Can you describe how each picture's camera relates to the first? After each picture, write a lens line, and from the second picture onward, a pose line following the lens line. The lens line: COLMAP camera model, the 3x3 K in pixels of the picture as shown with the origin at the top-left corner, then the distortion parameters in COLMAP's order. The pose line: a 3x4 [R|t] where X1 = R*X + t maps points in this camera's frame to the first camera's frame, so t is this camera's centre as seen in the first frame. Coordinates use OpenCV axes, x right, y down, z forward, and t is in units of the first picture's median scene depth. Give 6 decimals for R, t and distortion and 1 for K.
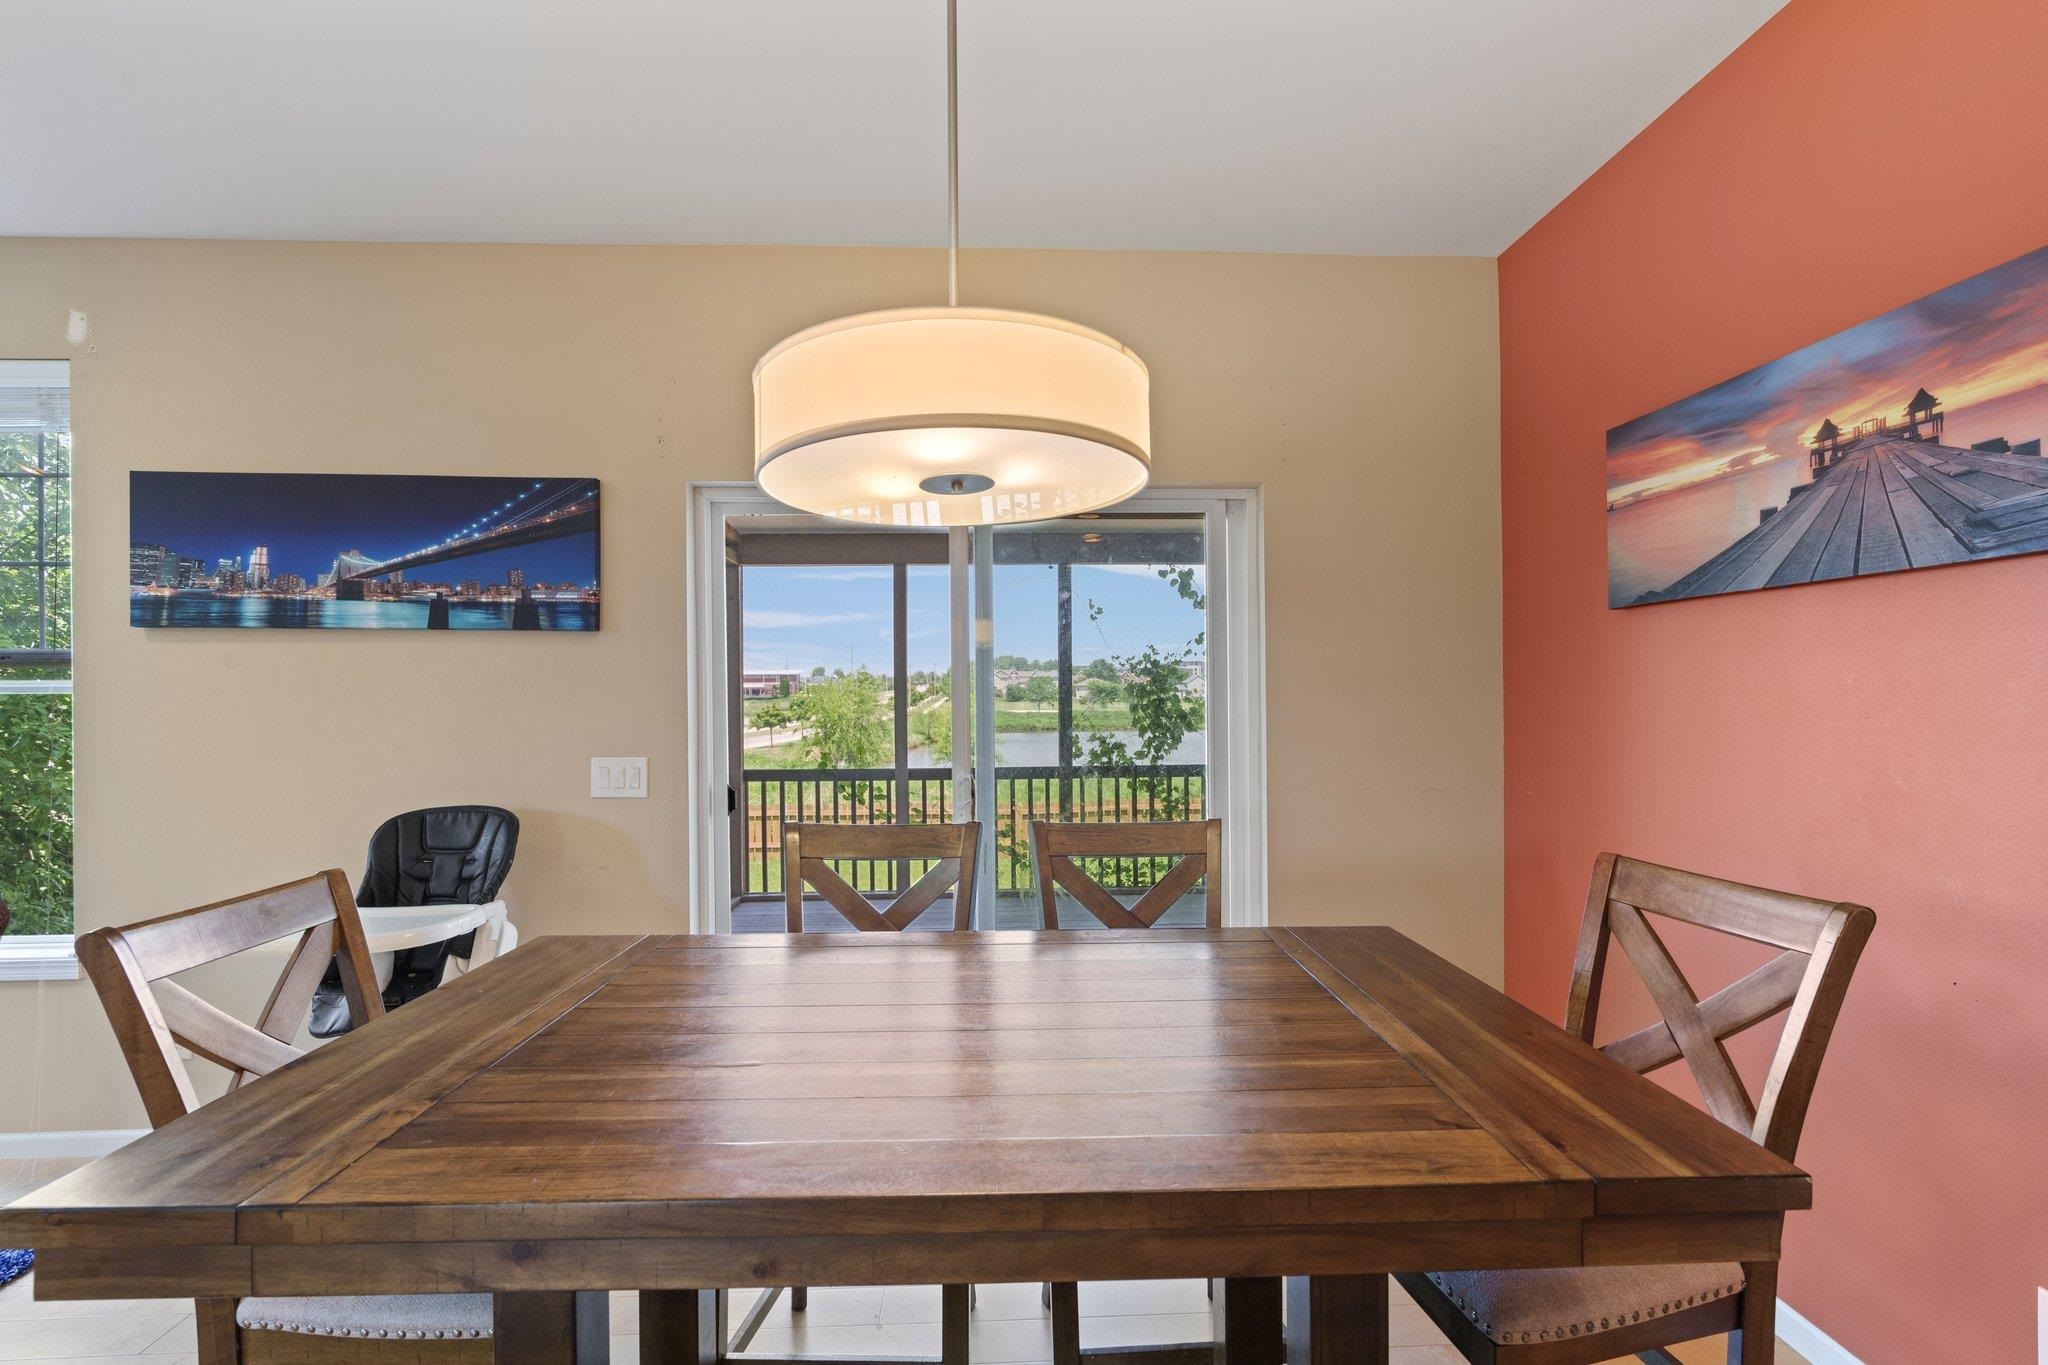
lens RADIAL K [[922.3, 0, 1031.3], [0, 922.3, 700.8], [0, 0, 1]] dist [-0.011340, 0.004008]
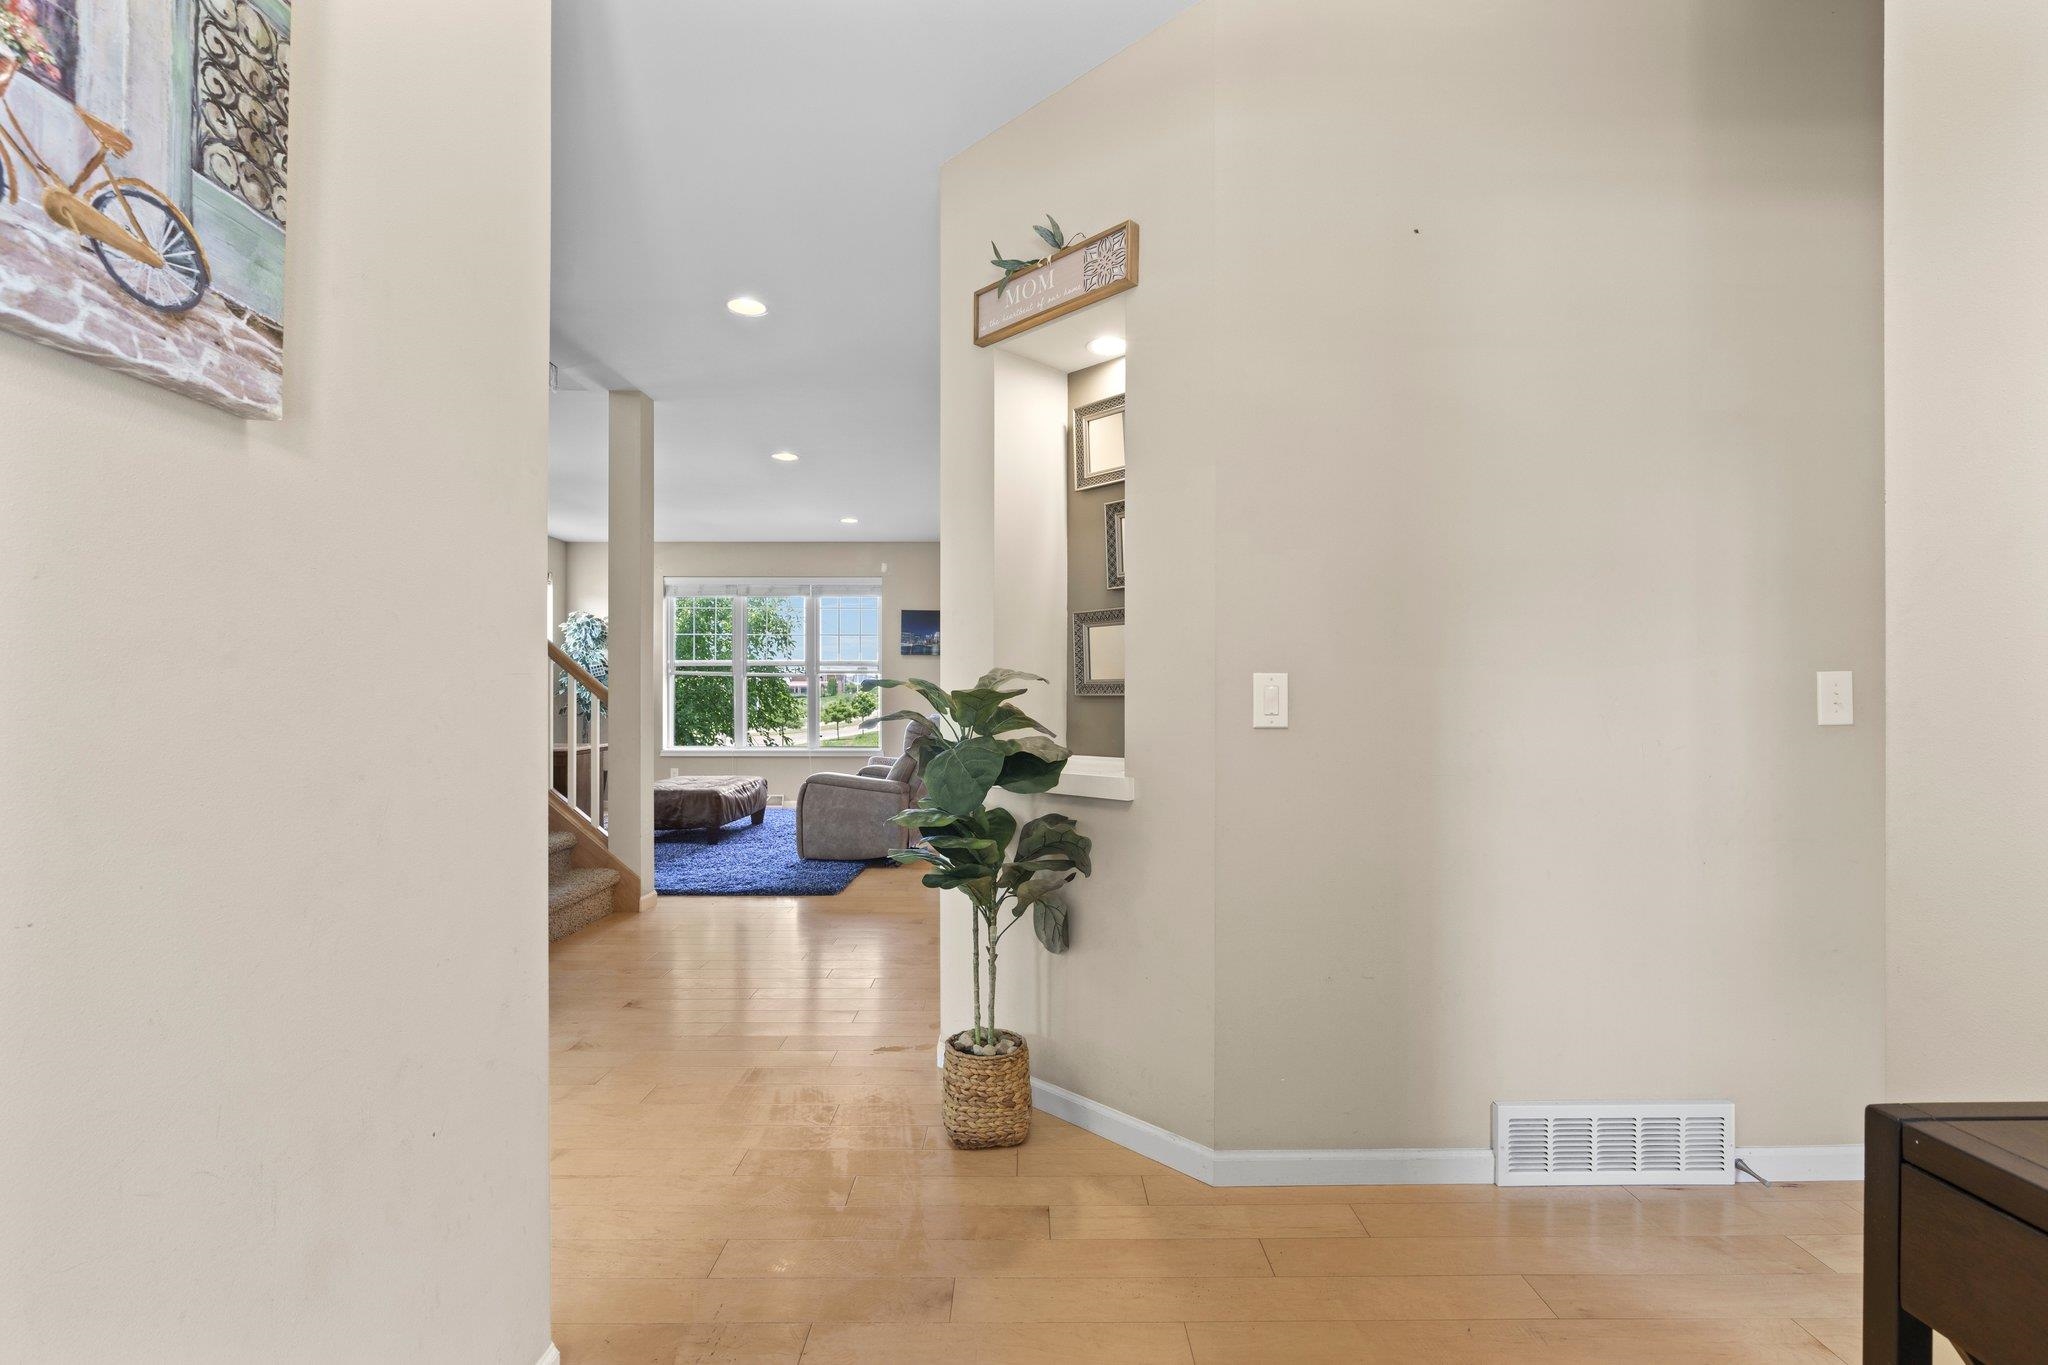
lens RADIAL K [[922.3, 0, 1025.2], [0, 922.3, 692.0], [0, 0, 1]] dist [-0.011340, 0.004008]
pose [[0.998939, 0.006960, -0.045524, -0.345049], [-0.007383, 0.999931, -0.009144, 0.089036], [0.045457, 0.009471, 0.998921, -2.446330]]
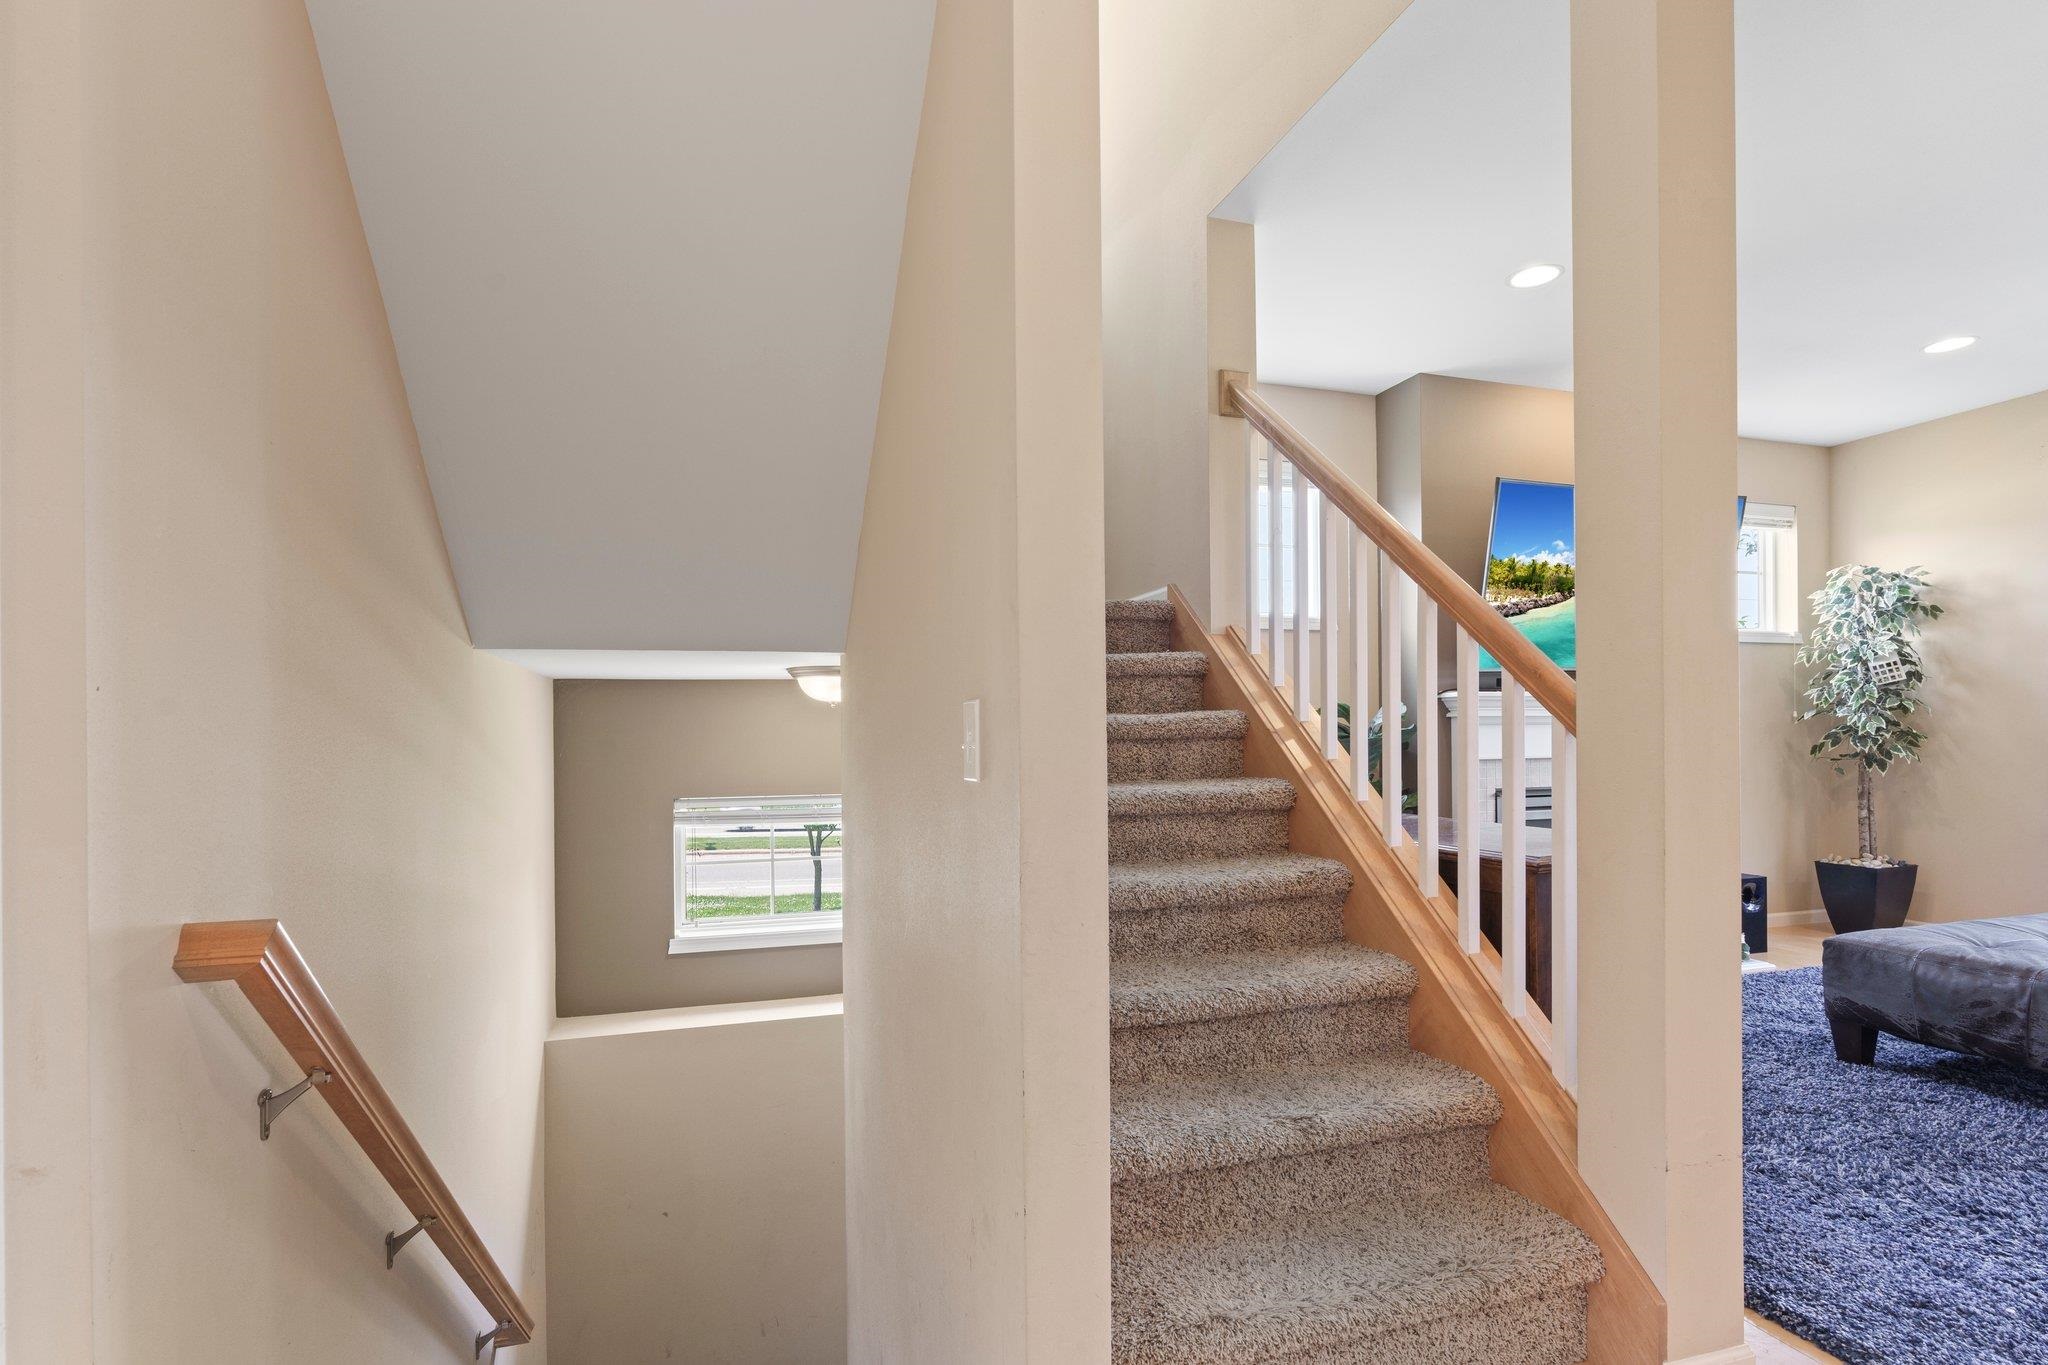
lens RADIAL K [[958.4, 0, 1021.6], [0, 958.4, 740.0], [0, 0, 1]] dist [-0.001564, 0.000648]
pose [[0.253373, 0.009701, -0.967320, -0.704091], [0.007304, 0.999902, 0.011941, 0.087685], [0.967341, -0.010090, 0.253277, -1.233492]]
